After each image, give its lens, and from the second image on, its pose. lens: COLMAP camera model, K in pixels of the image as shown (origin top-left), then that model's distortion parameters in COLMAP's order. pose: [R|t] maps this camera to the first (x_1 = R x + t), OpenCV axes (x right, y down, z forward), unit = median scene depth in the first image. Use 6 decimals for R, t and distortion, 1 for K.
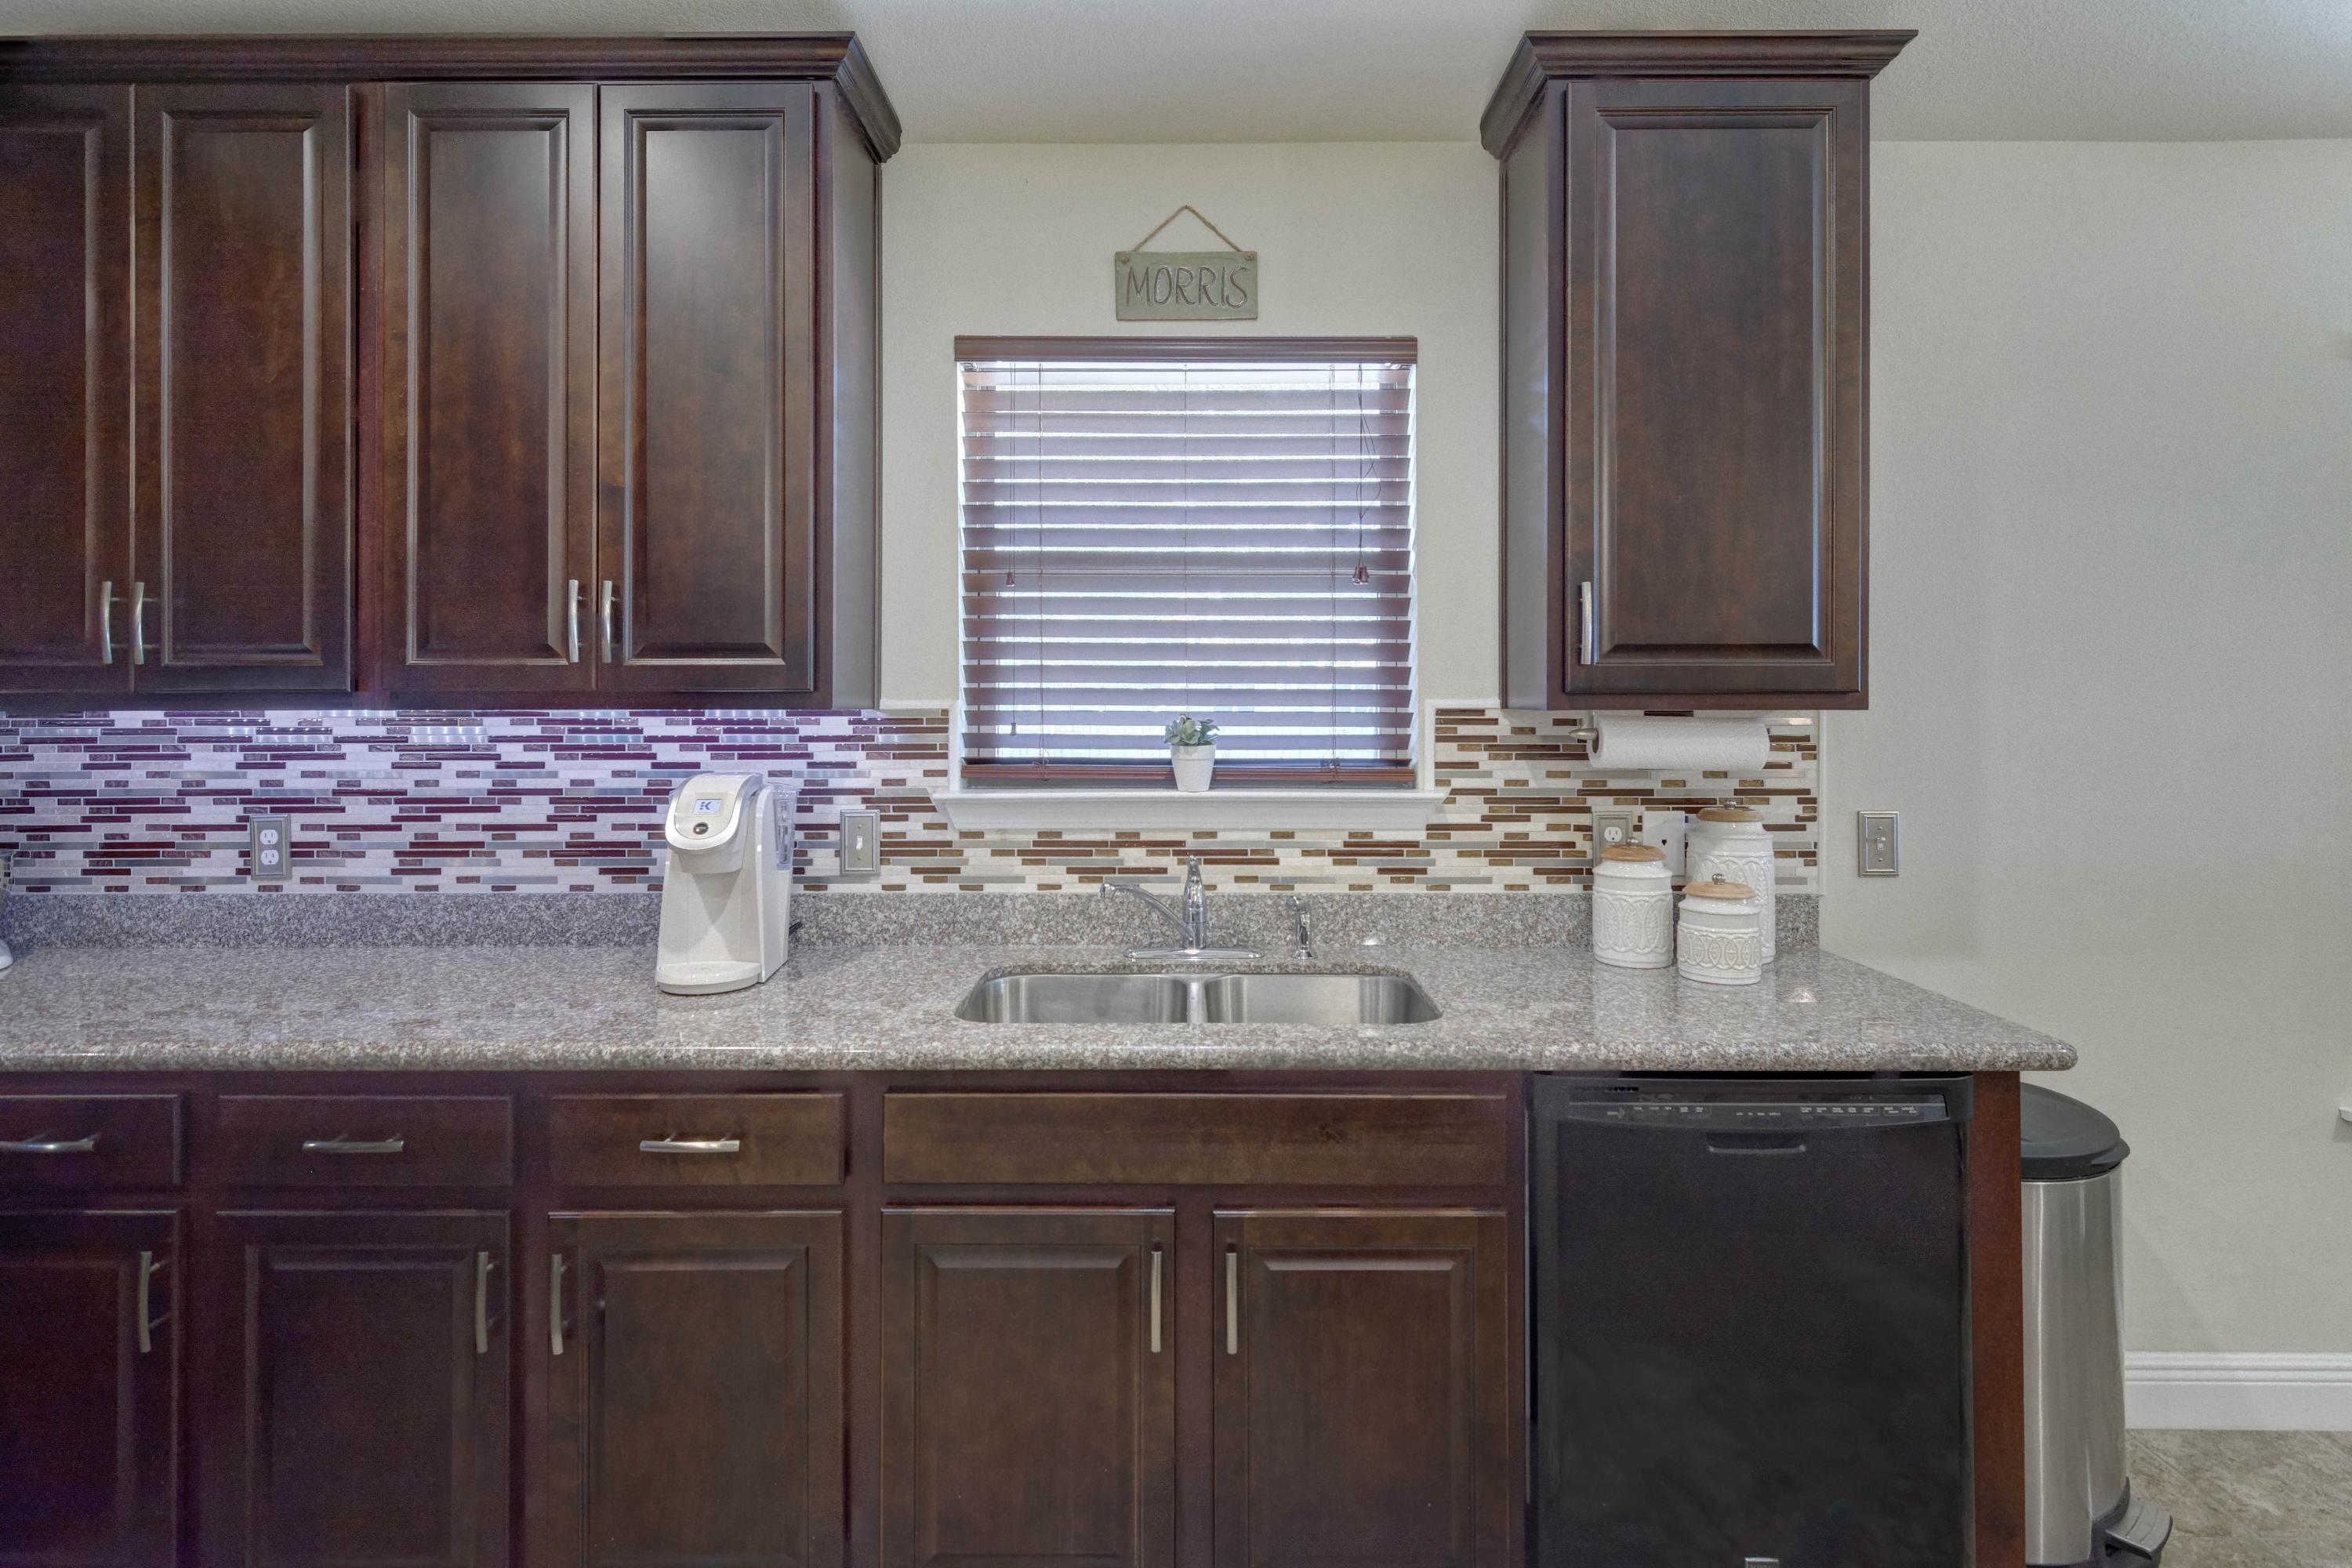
lens RADIAL K [[1174.5, 0, 1185.3], [0, 1174.5, 695.0], [0, 0, 1]] dist [0.013582, -0.007285]
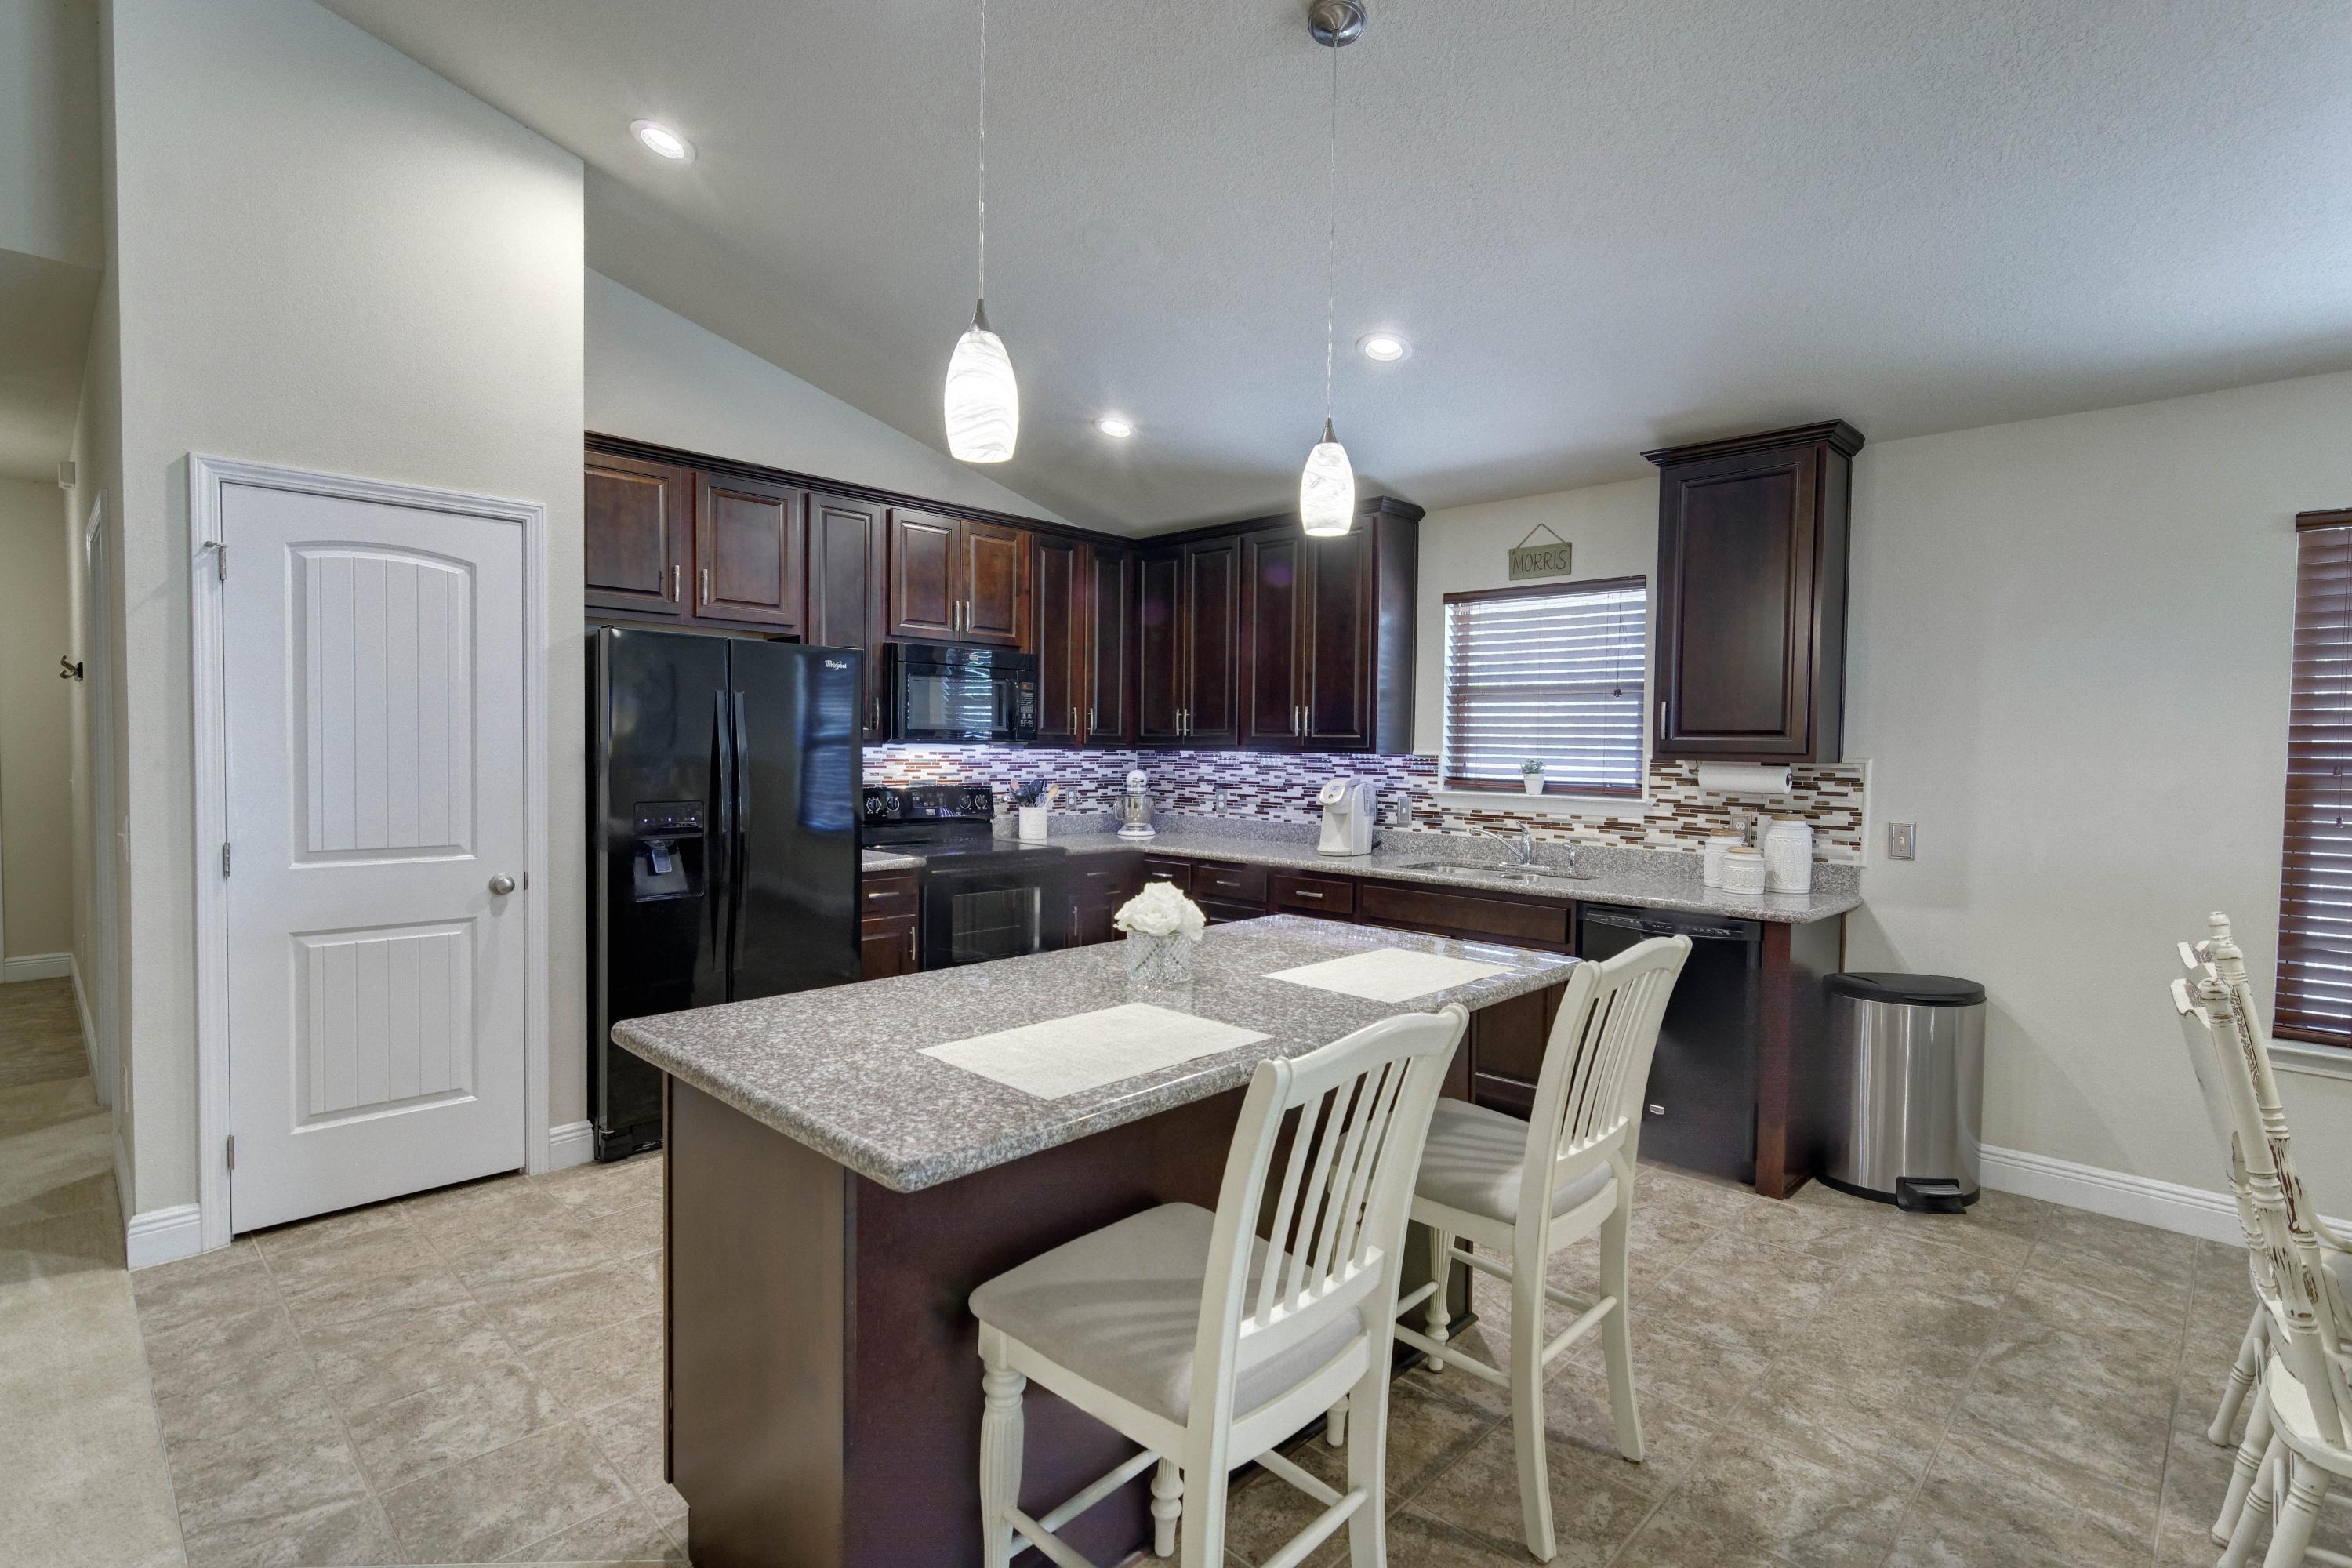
lens RADIAL K [[1118.2, 0, 1178.8], [0, 1118.2, 785.5], [0, 0, 1]] dist [0.000064, -0.000586]
pose [[0.722255, 0.035847, -0.690698, 0.958696], [-0.008470, 0.999039, 0.042992, -0.019199], [0.691575, -0.025201, 0.721865, -0.956363]]
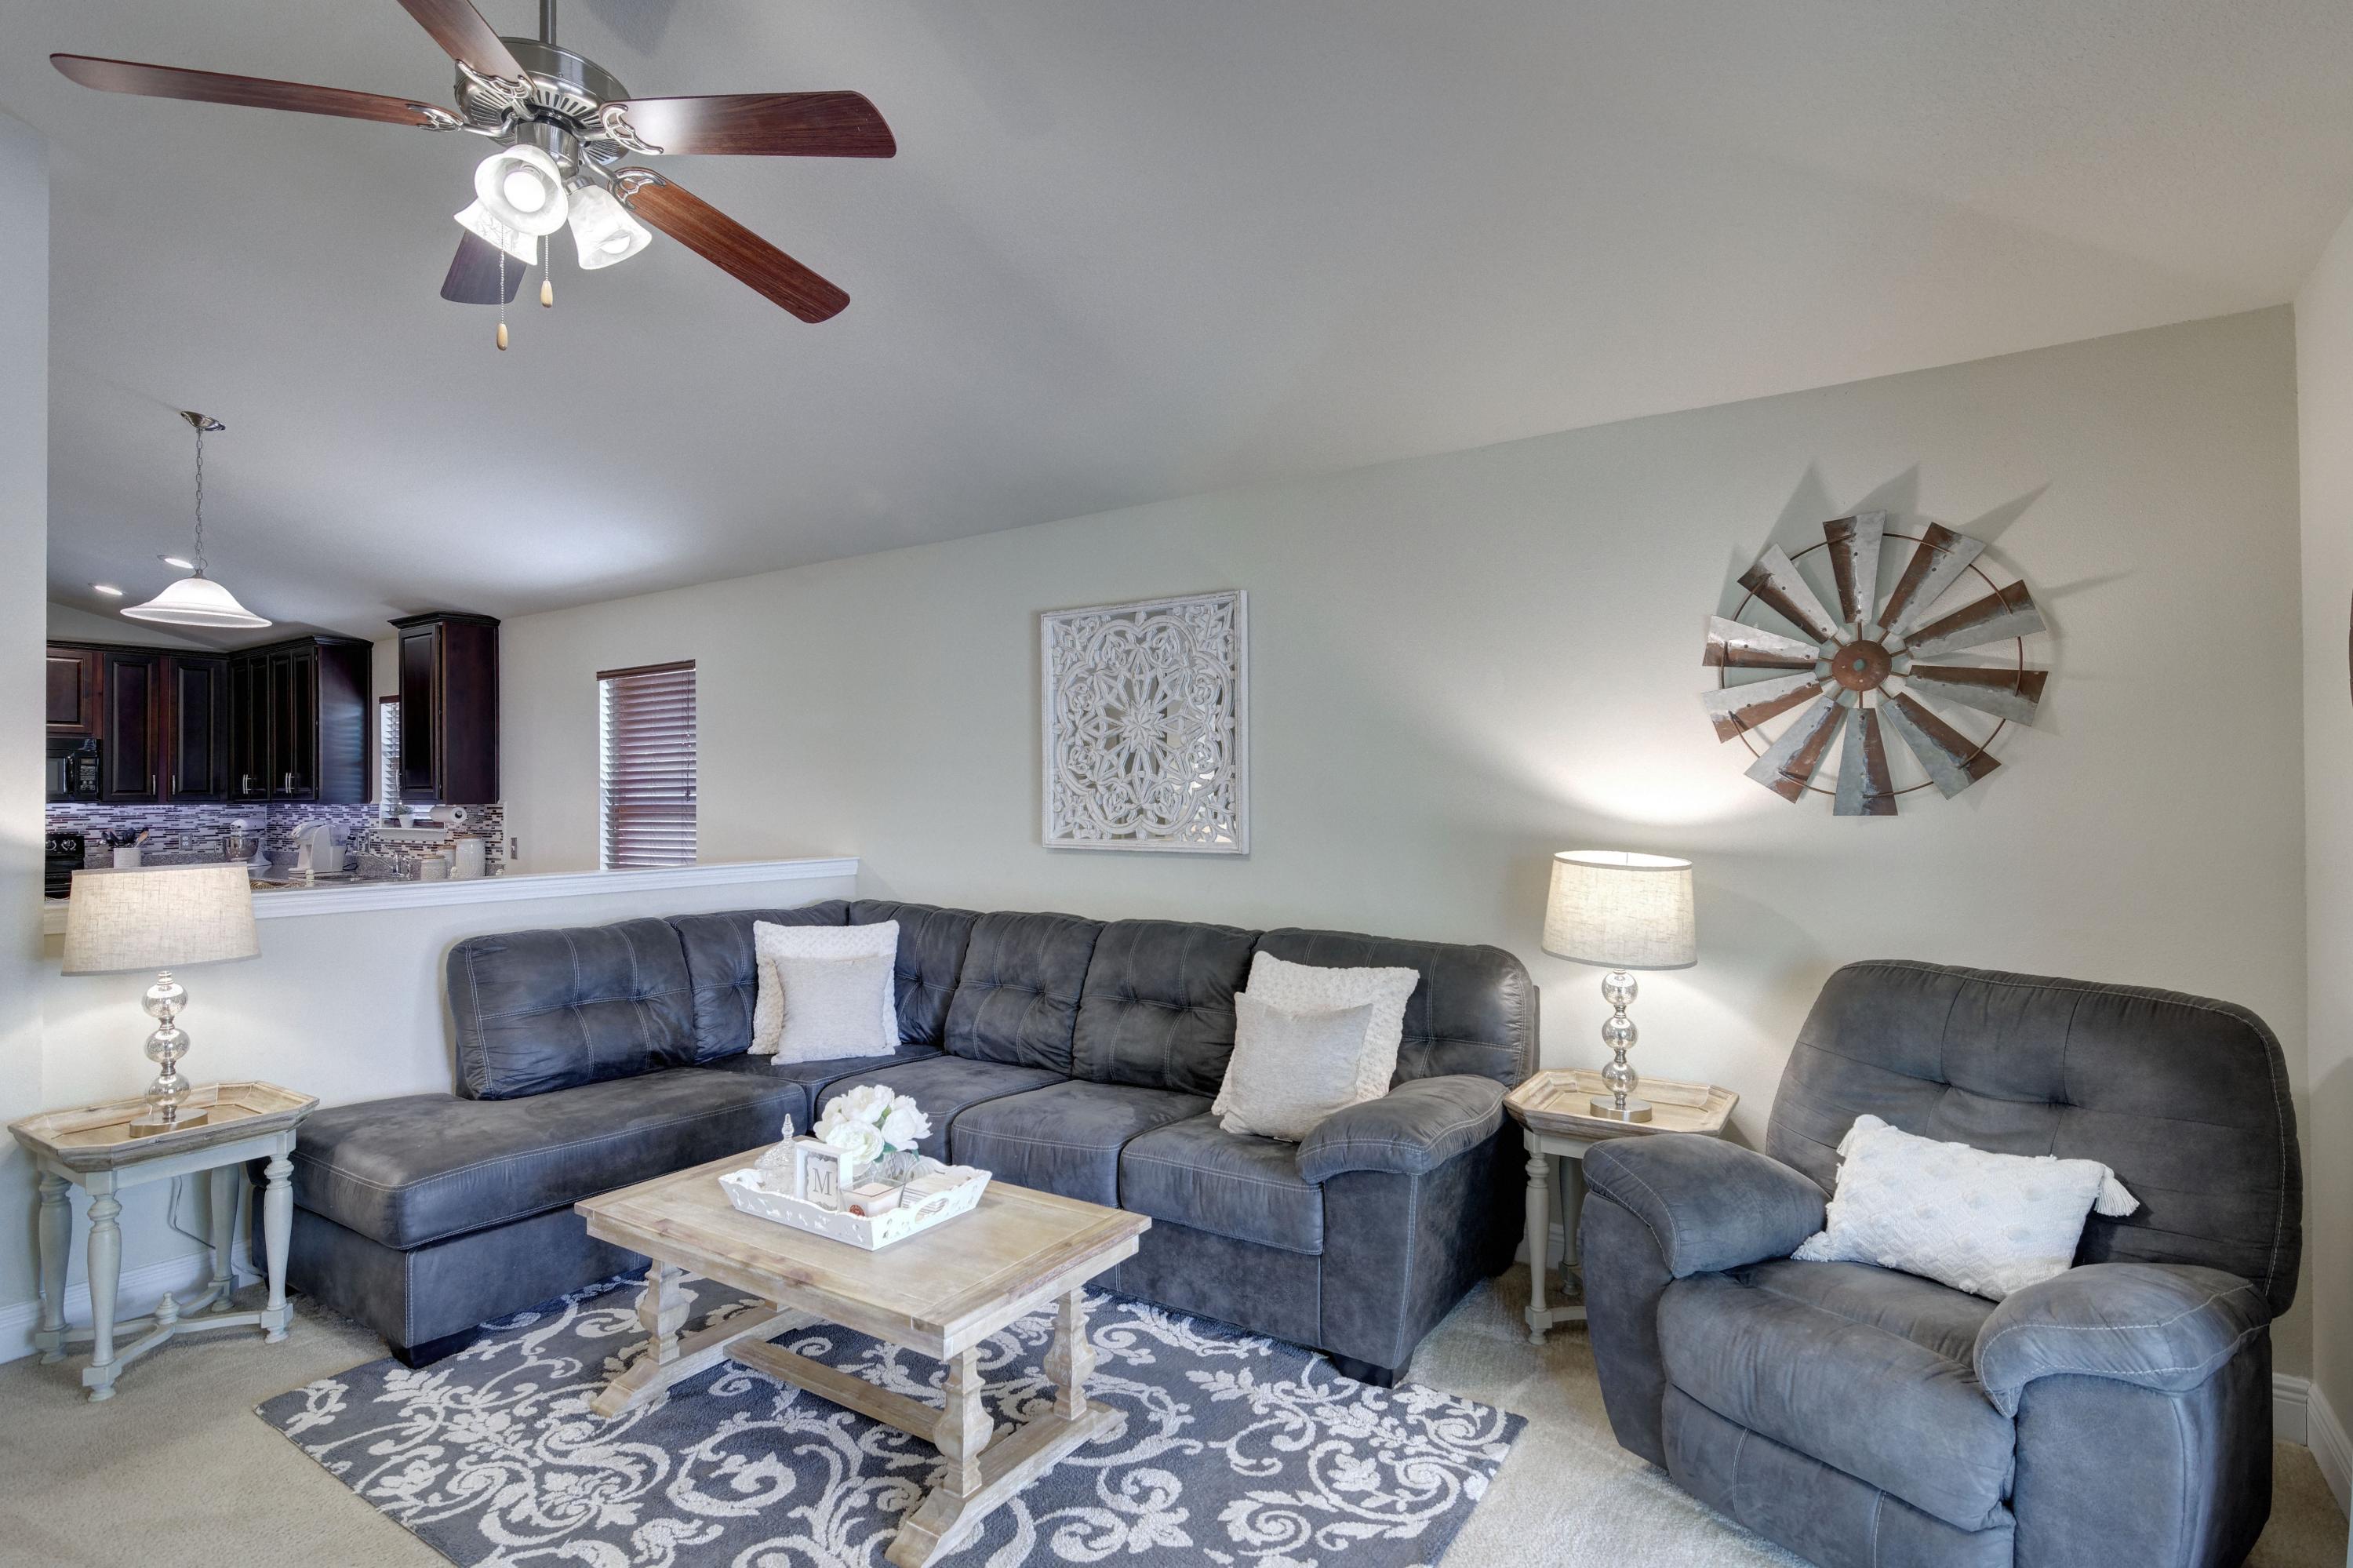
lens RADIAL K [[1165.3, 0, 1176.5], [0, 1165.3, 784.0], [0, 0, 1]] dist [0.003635, 0.000829]
pose [[0.827472, -0.010263, -0.561413, 3.700311], [0.010456, 0.999941, -0.002870, -0.012890], [0.561410, -0.003495, 0.827531, -0.537596]]
